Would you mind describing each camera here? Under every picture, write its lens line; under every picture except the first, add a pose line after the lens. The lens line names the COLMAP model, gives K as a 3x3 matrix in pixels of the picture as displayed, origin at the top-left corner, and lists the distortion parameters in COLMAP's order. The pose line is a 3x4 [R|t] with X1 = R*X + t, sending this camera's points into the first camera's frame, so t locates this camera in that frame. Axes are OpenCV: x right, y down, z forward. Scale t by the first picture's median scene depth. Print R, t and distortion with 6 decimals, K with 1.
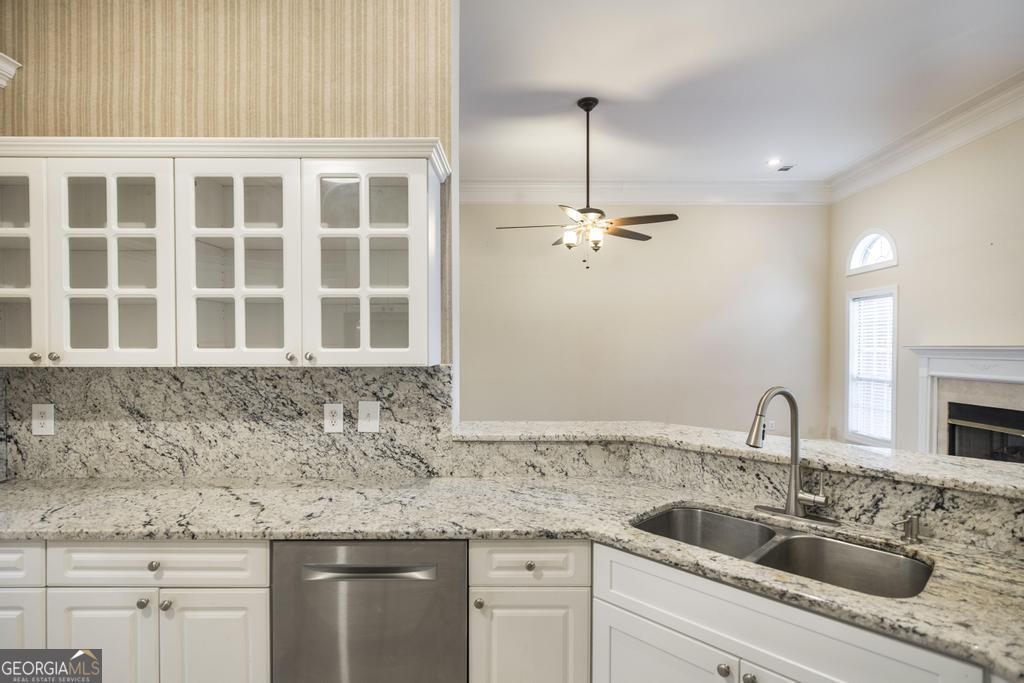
lens RADIAL K [[526.2, 0, 532.3], [0, 526.2, 353.4], [0, 0, 1]] dist [0.000710, 0.000470]
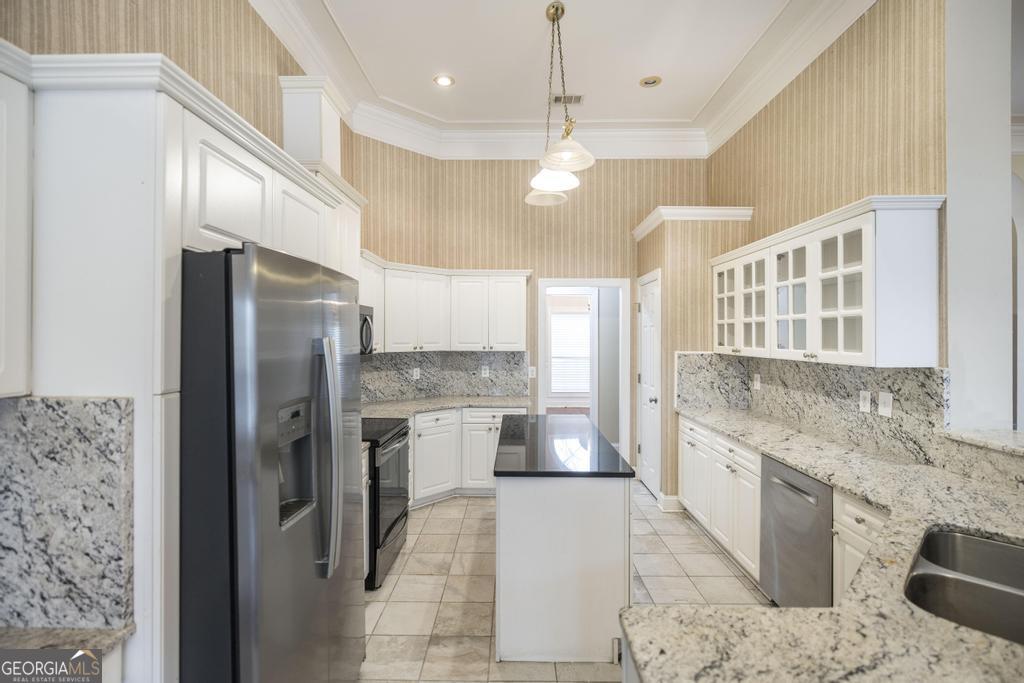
lens RADIAL K [[469.0, 0, 519.9], [0, 469.0, 336.0], [0, 0, 1]] dist [-0.010657, 0.000077]
pose [[-0.002425, 0.000615, -0.999997, 0.838376], [-0.018842, 0.999822, 0.000660, -0.031734], [0.999820, 0.018843, -0.002413, 0.100955]]
